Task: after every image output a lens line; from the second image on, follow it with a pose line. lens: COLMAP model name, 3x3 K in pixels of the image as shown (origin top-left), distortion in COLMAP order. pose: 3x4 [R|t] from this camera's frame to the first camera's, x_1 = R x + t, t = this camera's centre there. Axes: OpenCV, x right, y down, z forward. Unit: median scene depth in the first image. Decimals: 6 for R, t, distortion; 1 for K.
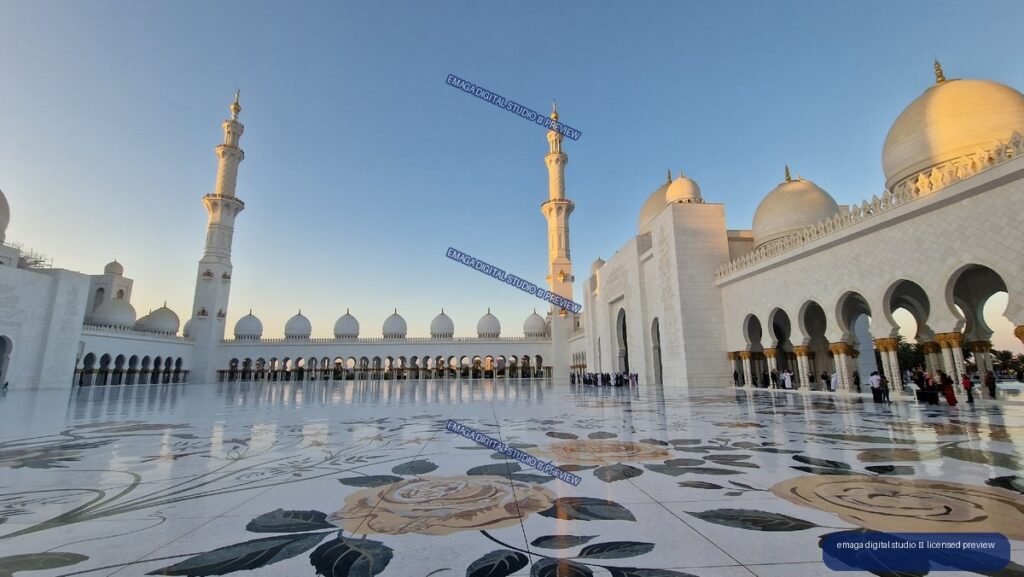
lens RADIAL K [[420.9, 0, 511.6], [0, 420.9, 289.4], [0, 0, 1]] dist [0.005589, -0.006307]
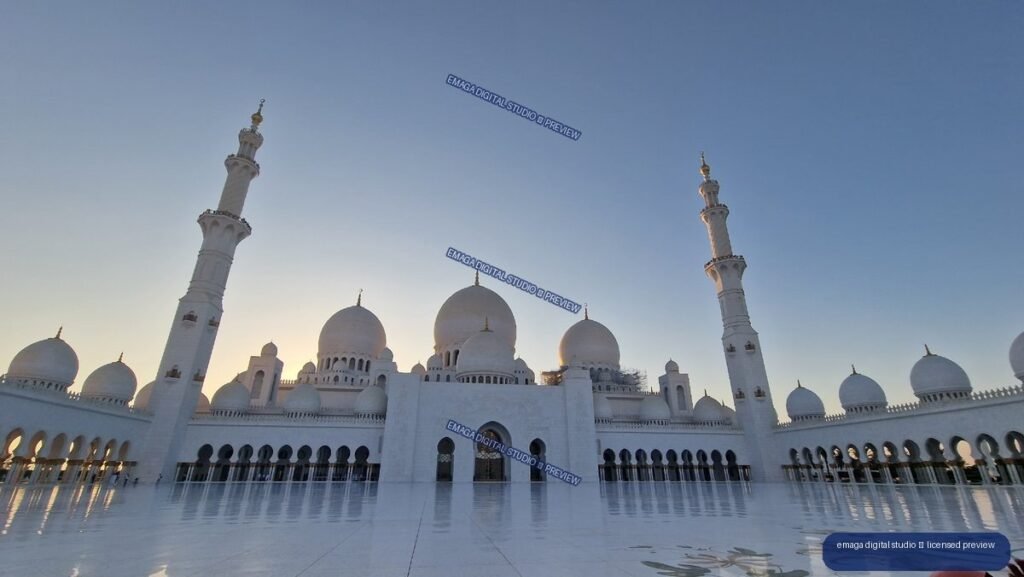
lens RADIAL K [[414.3, 0, 509.8], [0, 414.3, 321.8], [0, 0, 1]] dist [-0.014177, 0.000073]
pose [[0.161633, -0.325700, -0.931555, 0.009857], [0.186093, 0.937091, -0.295347, 0.078347], [0.969146, -0.125618, 0.212075, 0.402840]]
